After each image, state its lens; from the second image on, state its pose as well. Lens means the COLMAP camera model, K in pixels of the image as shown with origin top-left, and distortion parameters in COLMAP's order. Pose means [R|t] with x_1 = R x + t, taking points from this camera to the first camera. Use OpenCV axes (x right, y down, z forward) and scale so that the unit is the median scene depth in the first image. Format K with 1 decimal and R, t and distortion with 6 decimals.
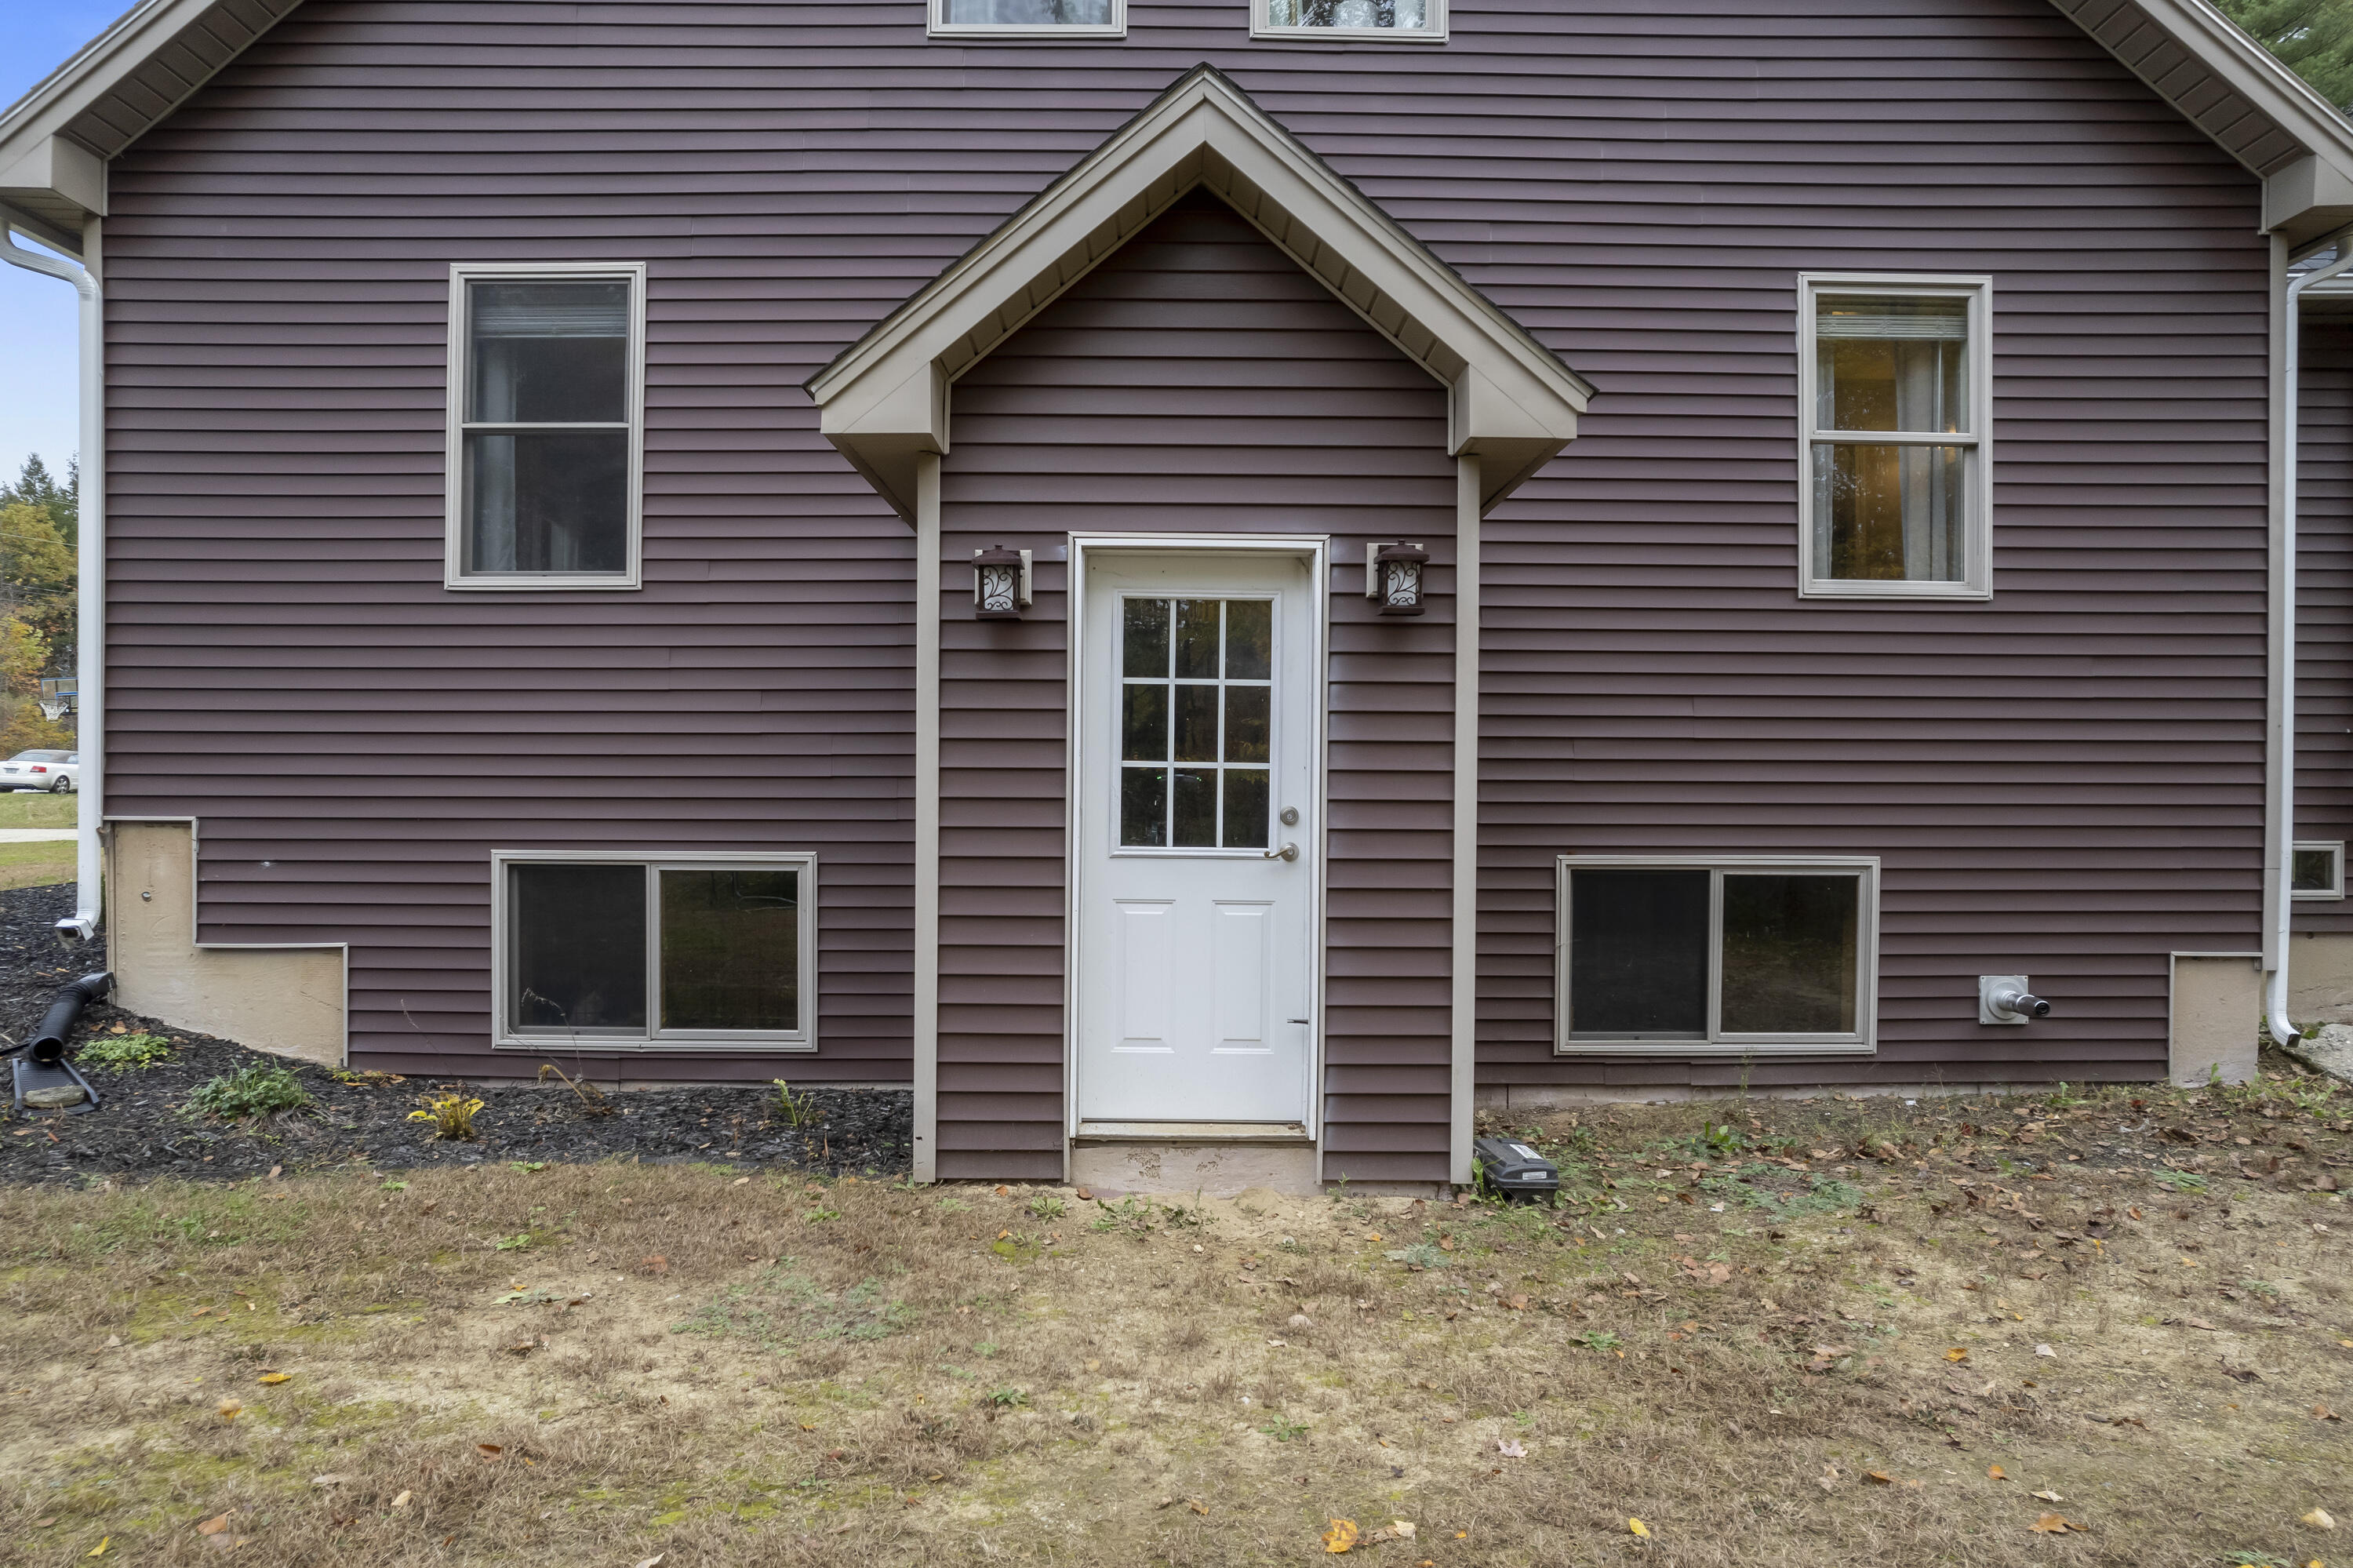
lens RADIAL K [[1513.2, 0, 1169.4], [0, 1513.2, 785.5], [0, 0, 1]] dist [-0.075733, 0.067834]
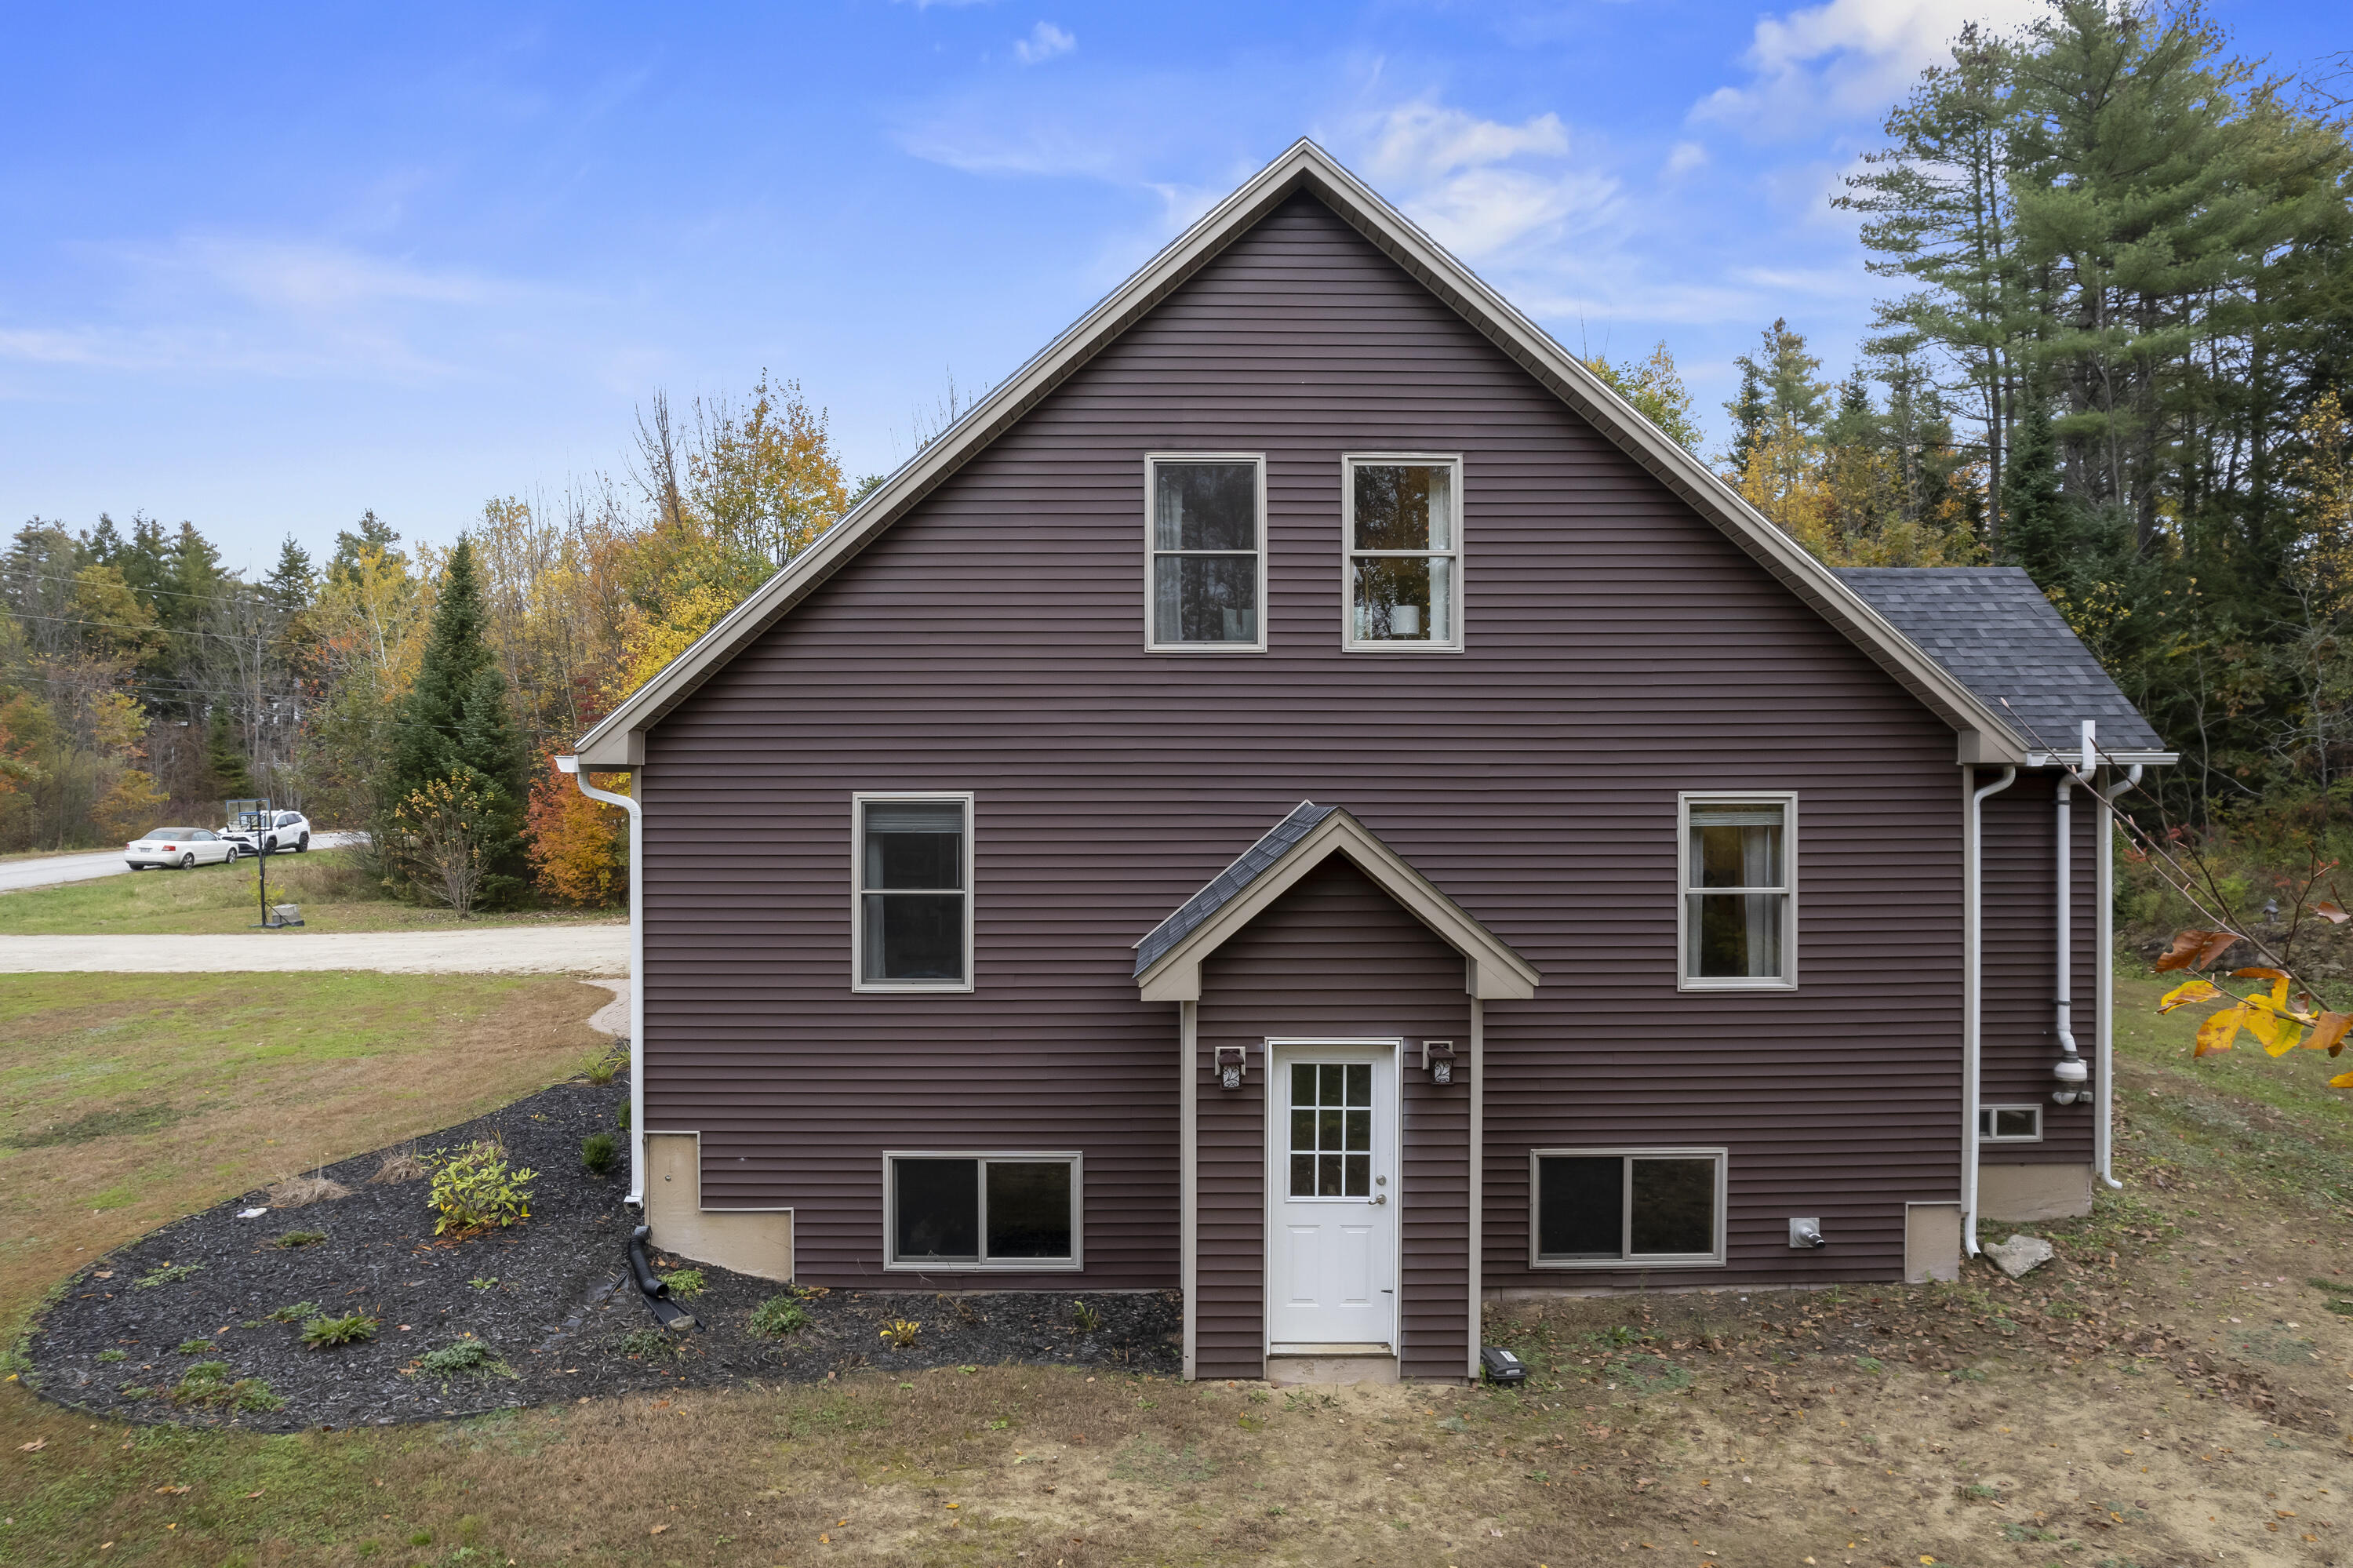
lens RADIAL K [[1512.4, 0, 1176.5], [0, 1512.4, 784.0], [0, 0, 1]] dist [-0.067729, 0.046256]
pose [[0.999981, -0.006225, 0.000269, -0.175282], [0.006226, 0.999976, -0.002883, -0.477534], [-0.000251, 0.002885, 0.999996, -0.880635]]
